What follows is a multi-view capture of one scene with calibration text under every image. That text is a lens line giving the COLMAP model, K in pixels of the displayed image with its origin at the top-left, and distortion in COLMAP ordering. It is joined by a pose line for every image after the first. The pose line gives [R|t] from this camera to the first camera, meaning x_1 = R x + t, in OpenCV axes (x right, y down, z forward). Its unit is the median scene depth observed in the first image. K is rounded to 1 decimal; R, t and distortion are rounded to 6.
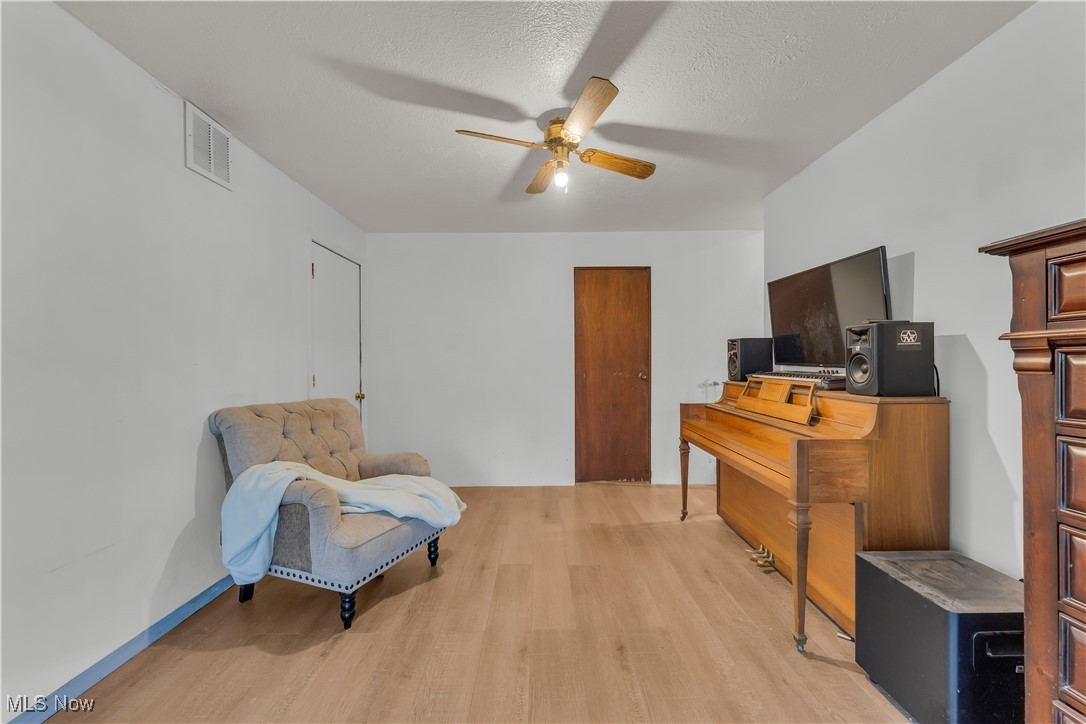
lens RADIAL K [[431.6, 0, 540.9], [0, 431.6, 365.1], [0, 0, 1]] dist [-0.001263, -0.000507]
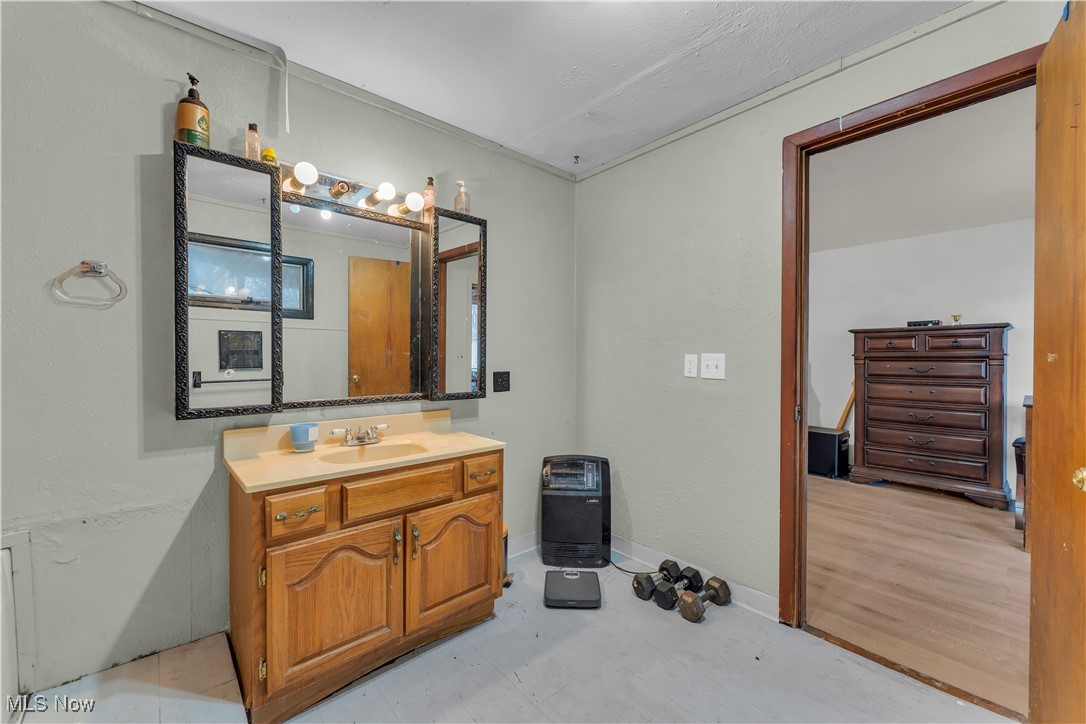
lens RADIAL K [[431.6, 0, 544.8], [0, 431.6, 357.6], [0, 0, 1]] dist [-0.001263, -0.000507]
pose [[0.739216, 0.008475, 0.673415, -1.662943], [-0.008598, 0.999958, -0.003146, -0.004690], [-0.673414, -0.003464, 0.739258, 0.018058]]
